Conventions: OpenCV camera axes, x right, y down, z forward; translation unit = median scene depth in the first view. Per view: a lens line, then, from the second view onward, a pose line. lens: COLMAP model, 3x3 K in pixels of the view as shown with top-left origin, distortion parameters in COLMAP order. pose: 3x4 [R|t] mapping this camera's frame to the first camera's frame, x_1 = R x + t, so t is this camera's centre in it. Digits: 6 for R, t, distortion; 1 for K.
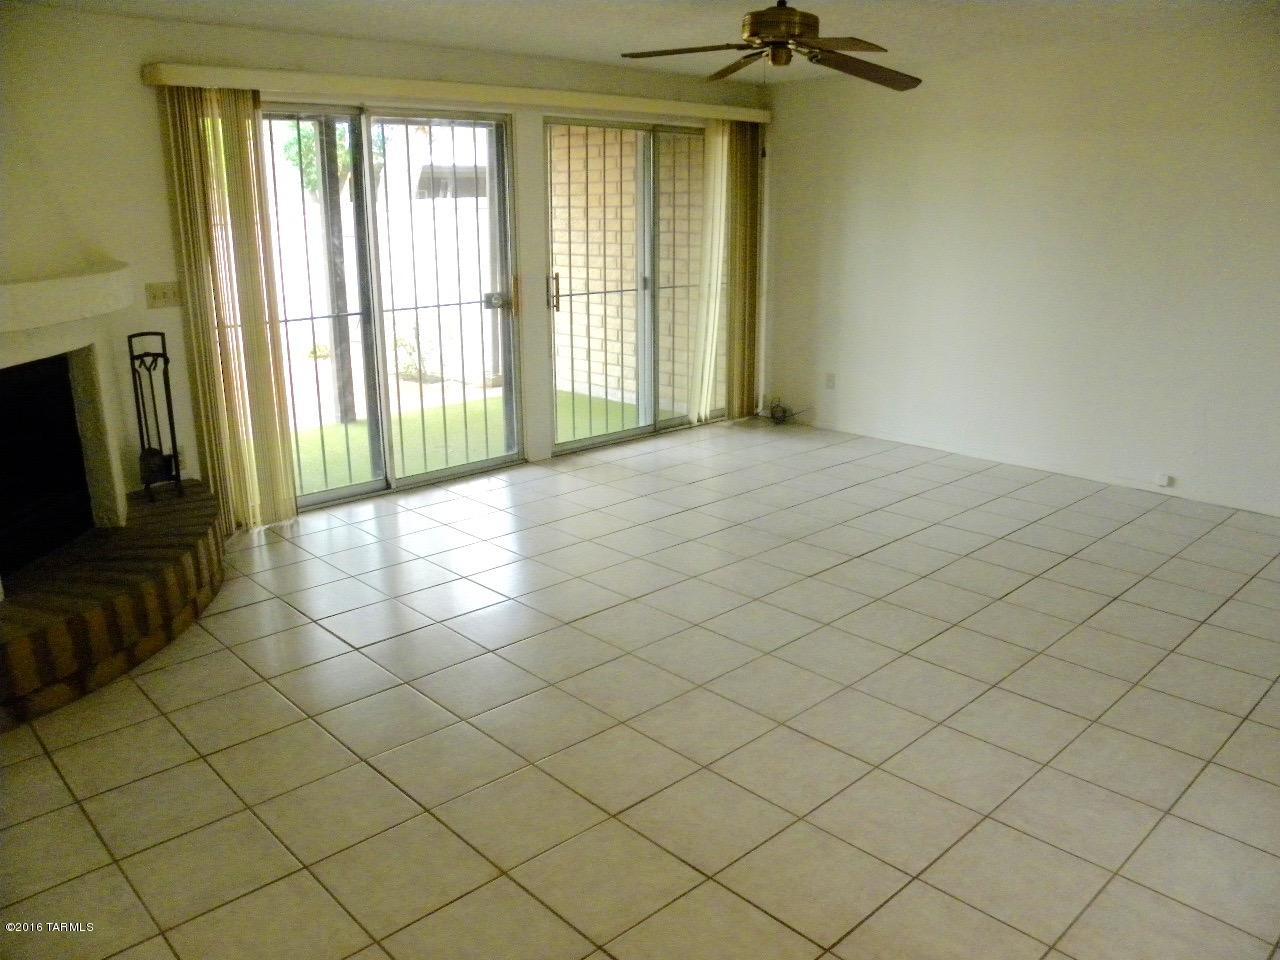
lens RADIAL K [[980.8, 0, 640.0], [0, 980.8, 480.0], [0, 0, 1]] dist [-0.105614, 0.008008]
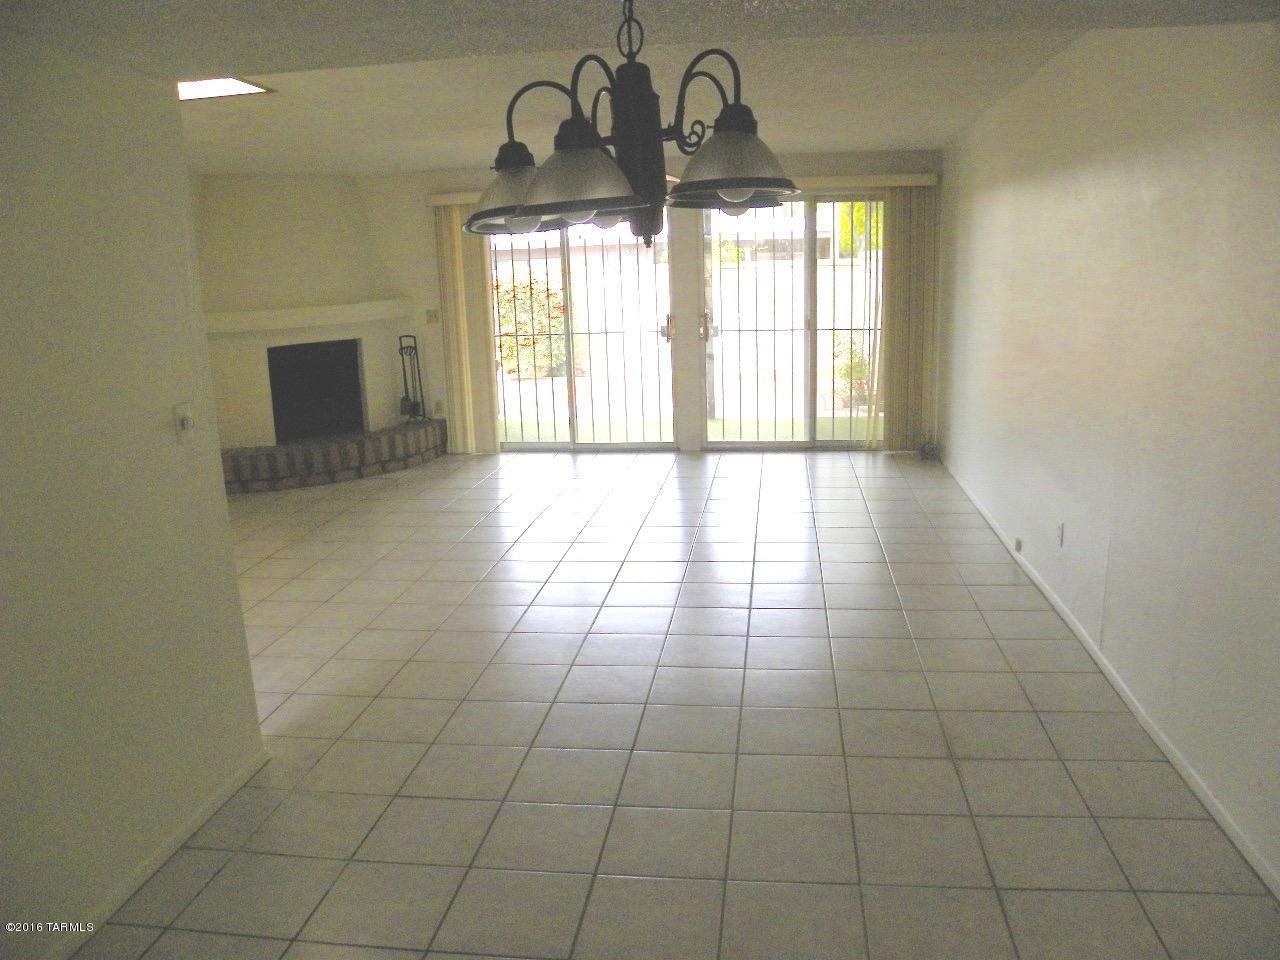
lens RADIAL K [[980.8, 0, 640.0], [0, 980.8, 480.0], [0, 0, 1]] dist [-0.105614, 0.008008]
pose [[0.638565, 0.159038, -0.752955, 1.275864], [-0.181494, 0.981937, 0.053483, -0.058667], [0.747860, 0.102504, 0.655895, 0.097966]]
